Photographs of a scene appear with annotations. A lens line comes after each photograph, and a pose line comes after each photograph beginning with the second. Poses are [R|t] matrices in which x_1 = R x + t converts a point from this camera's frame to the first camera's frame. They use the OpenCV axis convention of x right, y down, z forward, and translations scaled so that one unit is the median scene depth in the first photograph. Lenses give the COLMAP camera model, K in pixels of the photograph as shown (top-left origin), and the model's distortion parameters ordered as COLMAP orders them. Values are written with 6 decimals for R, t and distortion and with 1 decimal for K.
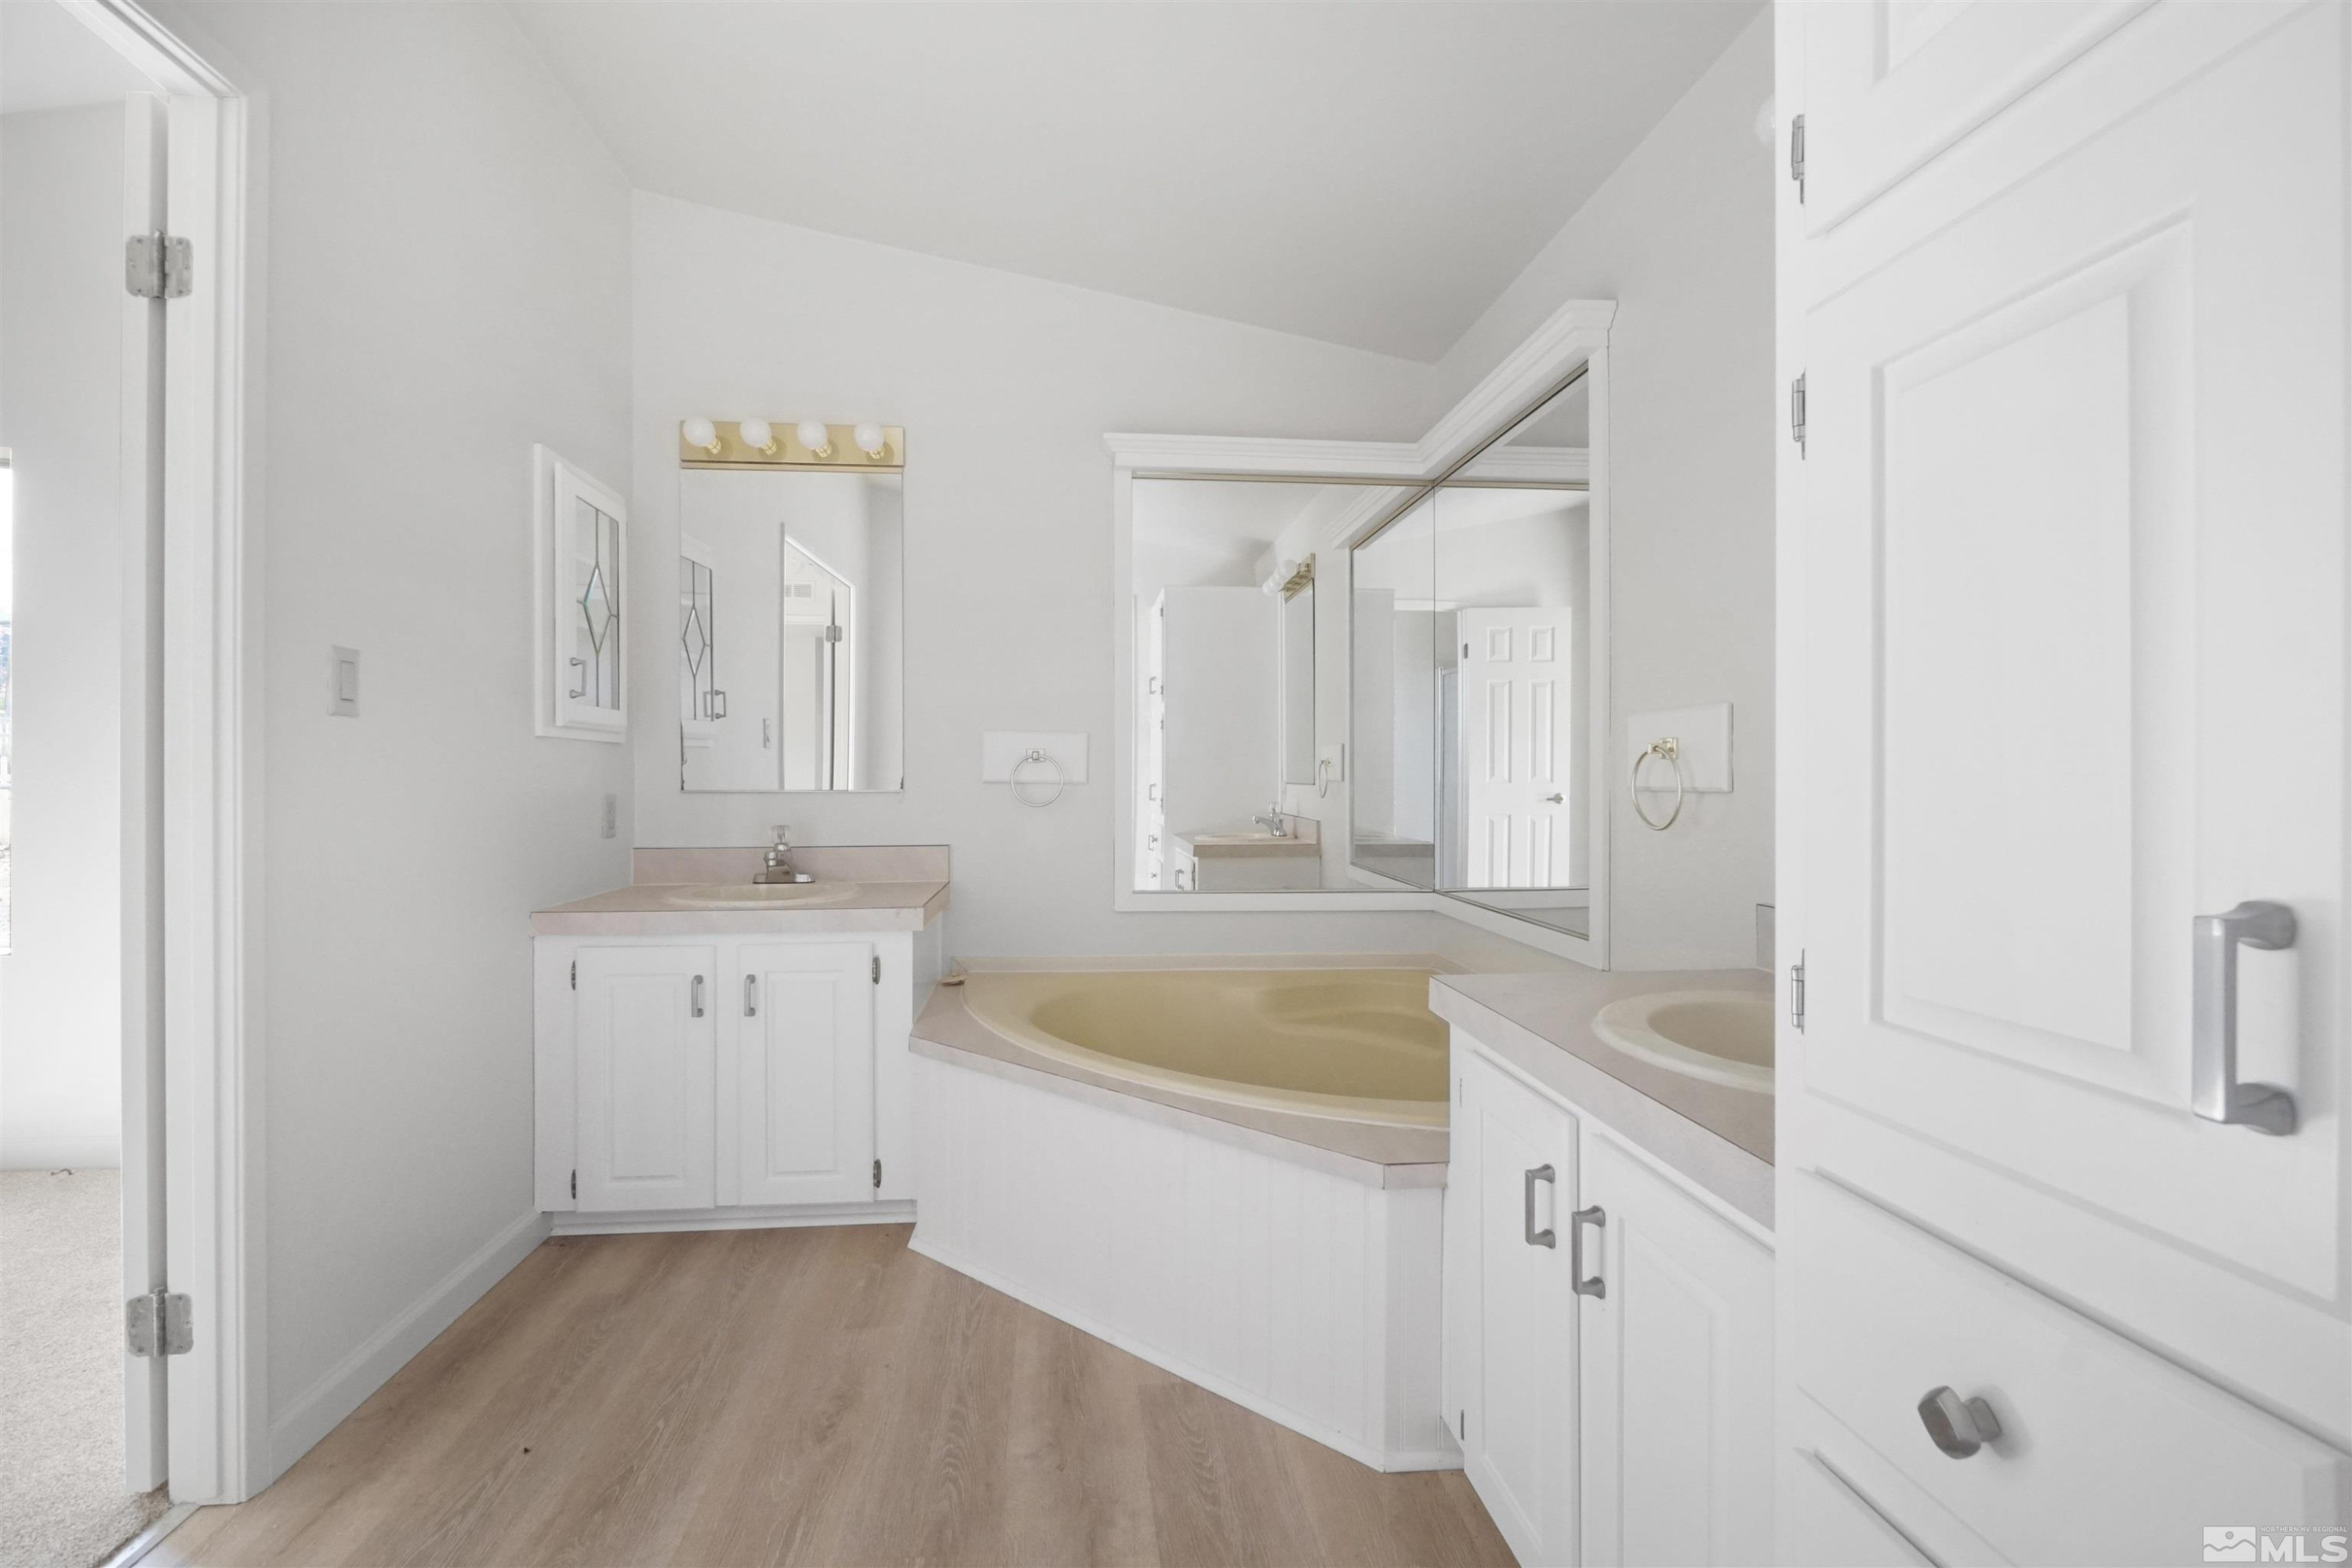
lens RADIAL K [[1023.1, 0, 1176.0], [0, 1023.1, 784.0], [0, 0, 1]] dist [0.000233, -0.000077]
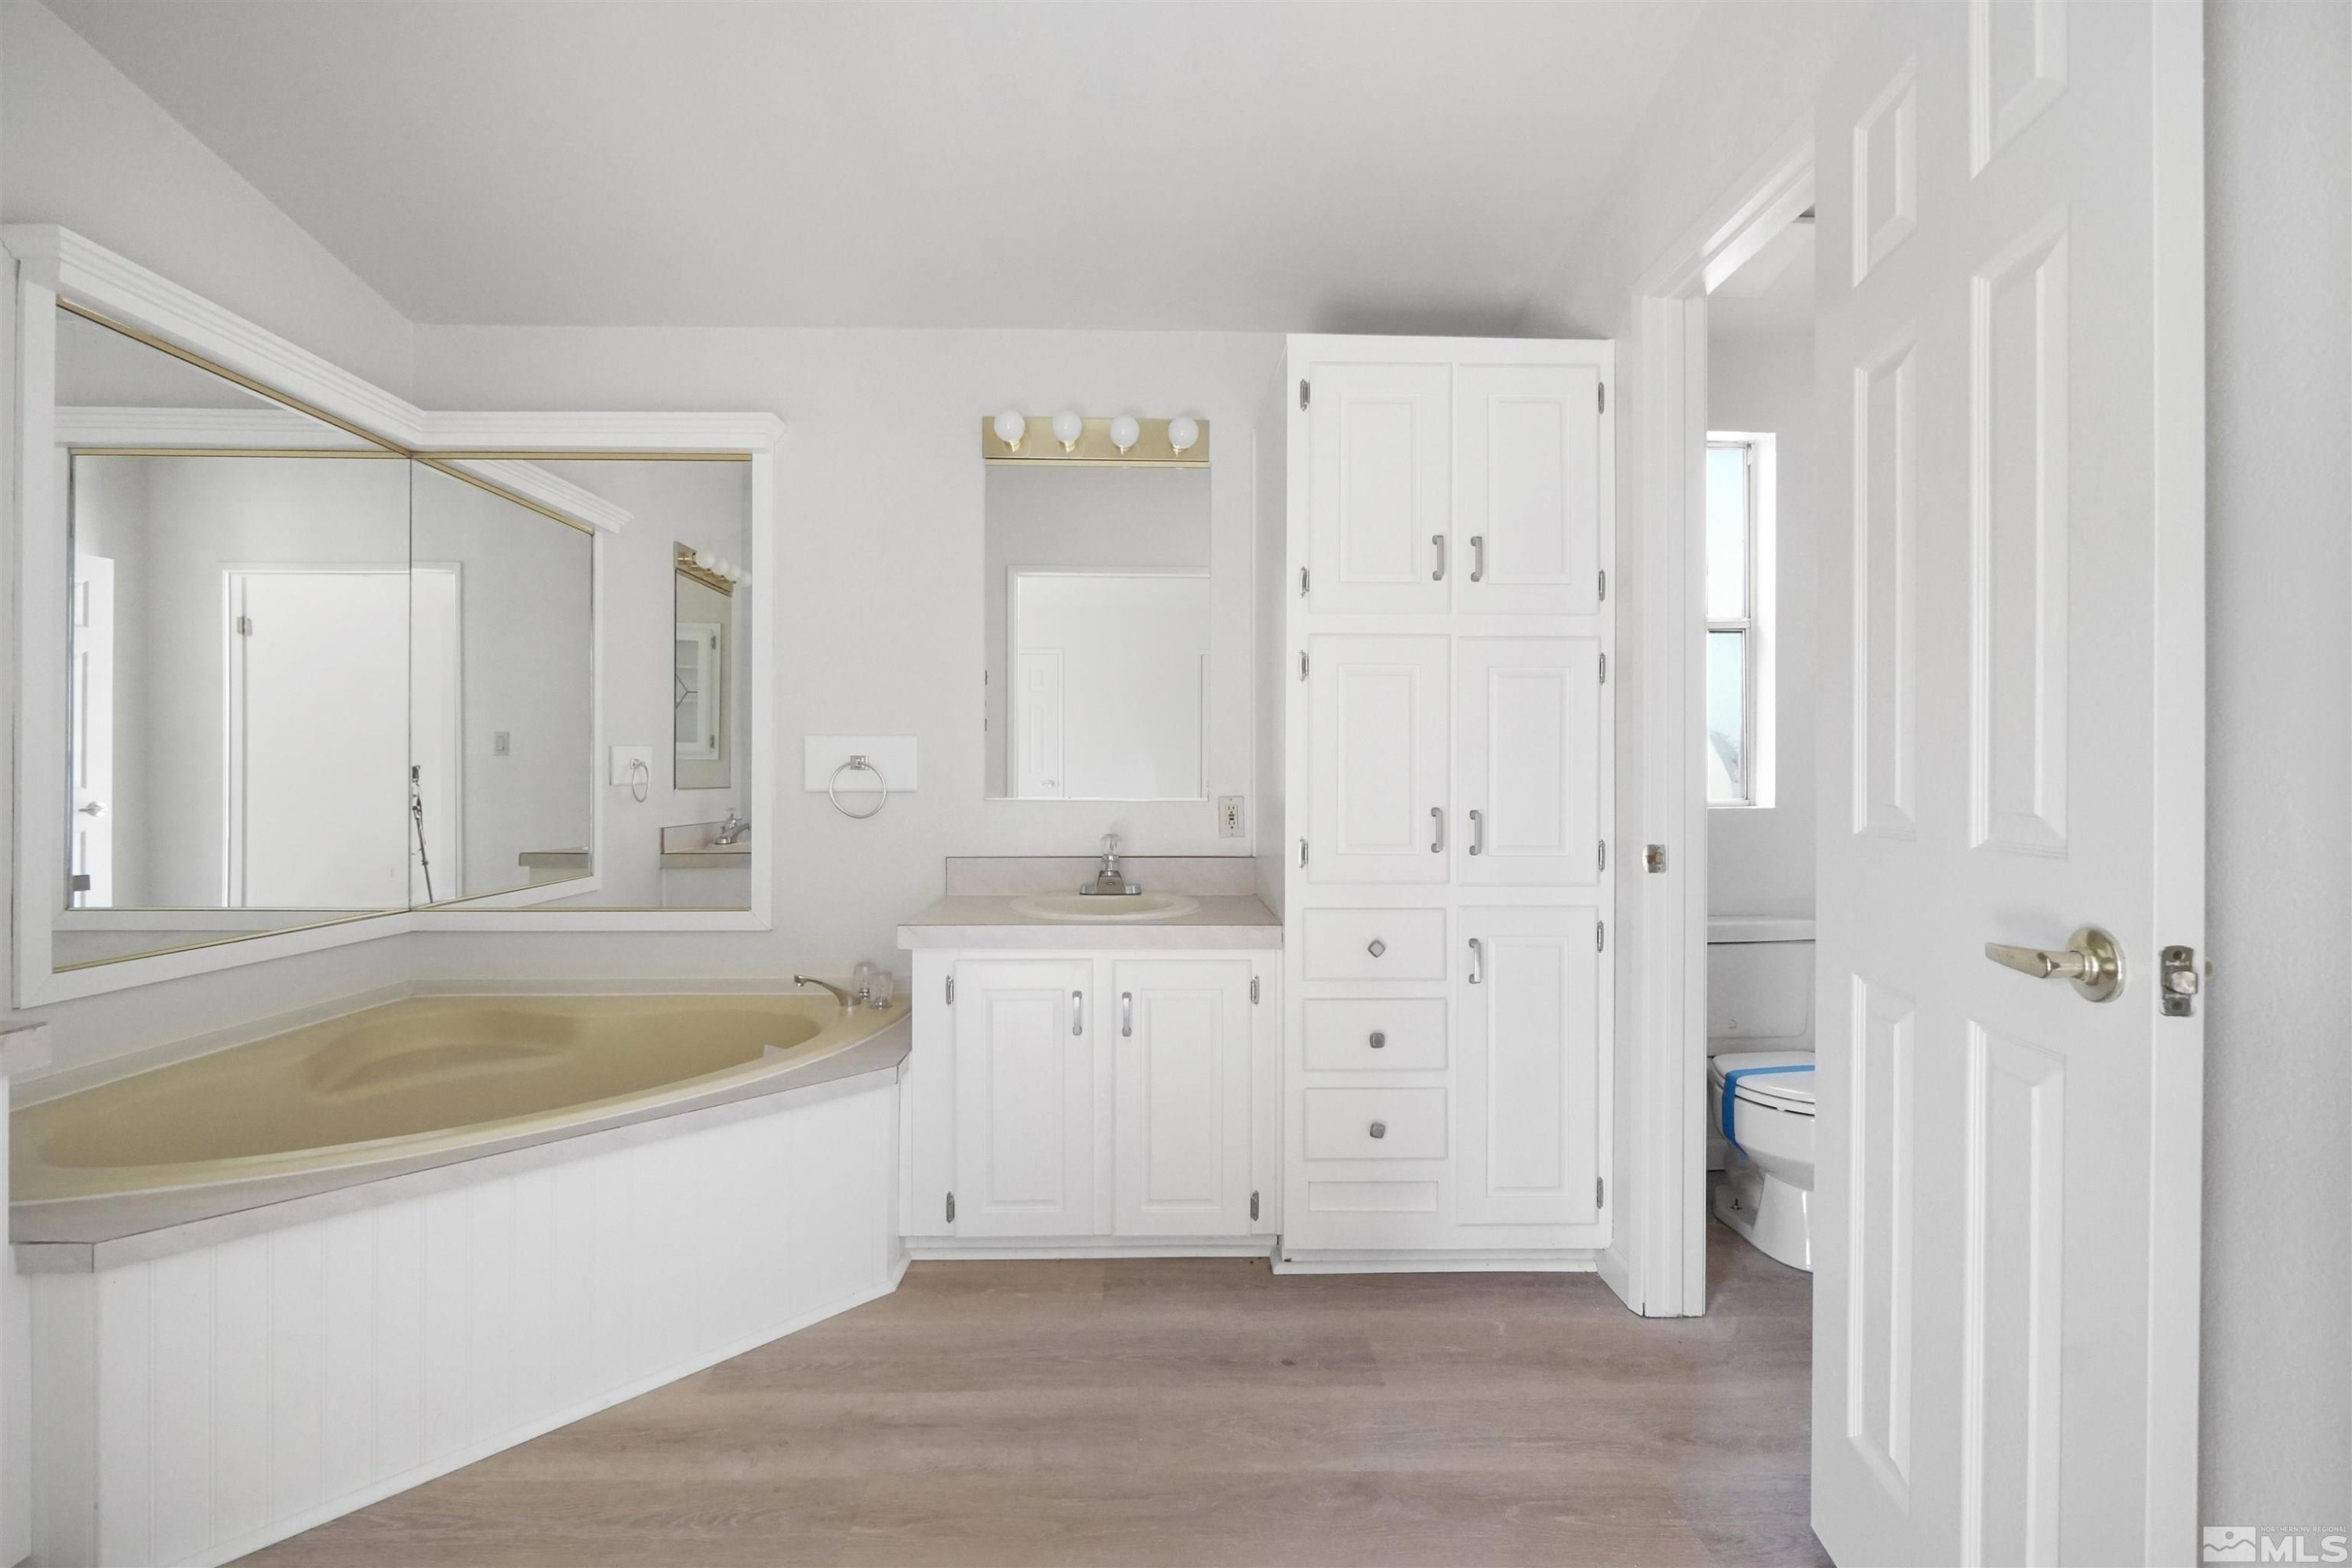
lens RADIAL K [[1040.5, 0, 1158.9], [0, 1040.5, 771.1], [0, 0, 1]] dist [-0.002307, -0.000284]
pose [[0.074260, 0.003256, 0.997234, -1.107079], [0.007555, 0.999964, -0.003828, -0.015817], [-0.997210, 0.007818, 0.074233, 0.510226]]
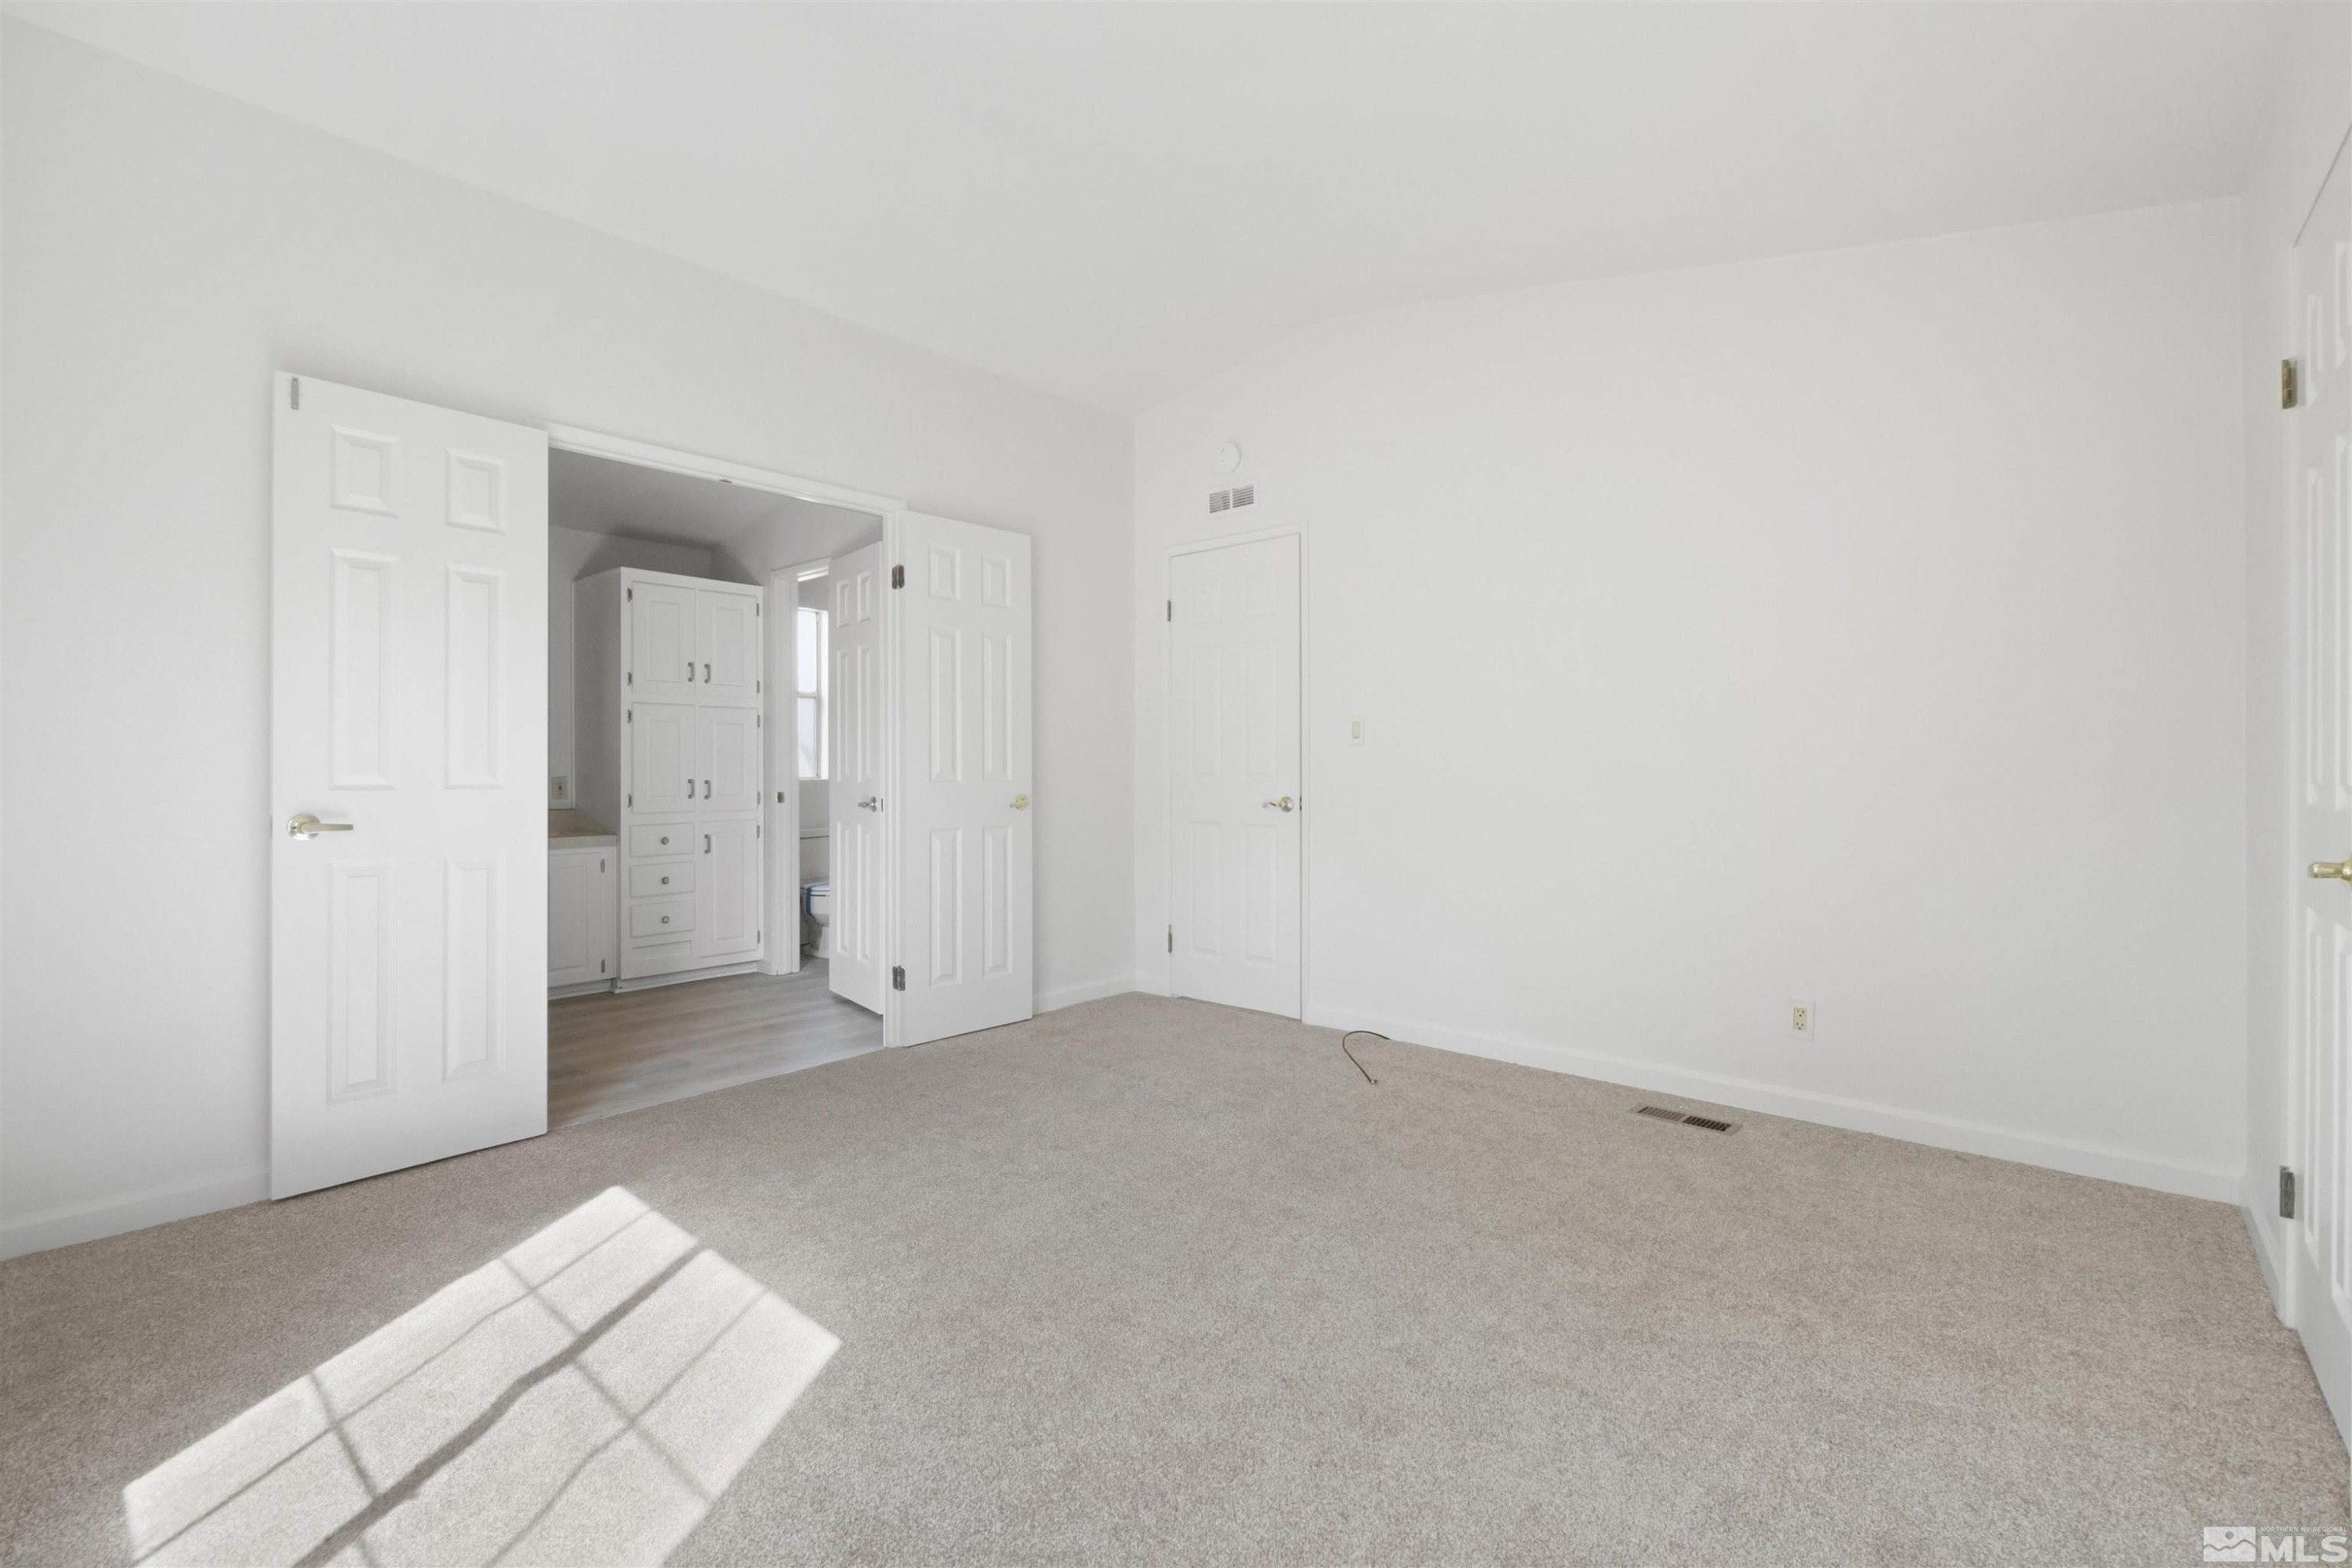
lens RADIAL K [[1040.5, 0, 1158.9], [0, 1040.5, 771.1], [0, 0, 1]] dist [-0.002307, -0.000284]
pose [[-0.675768, -0.007074, 0.737081, -2.988386], [0.007159, 0.999844, 0.016159, -0.035684], [-0.737080, 0.016196, -0.675611, 1.323255]]
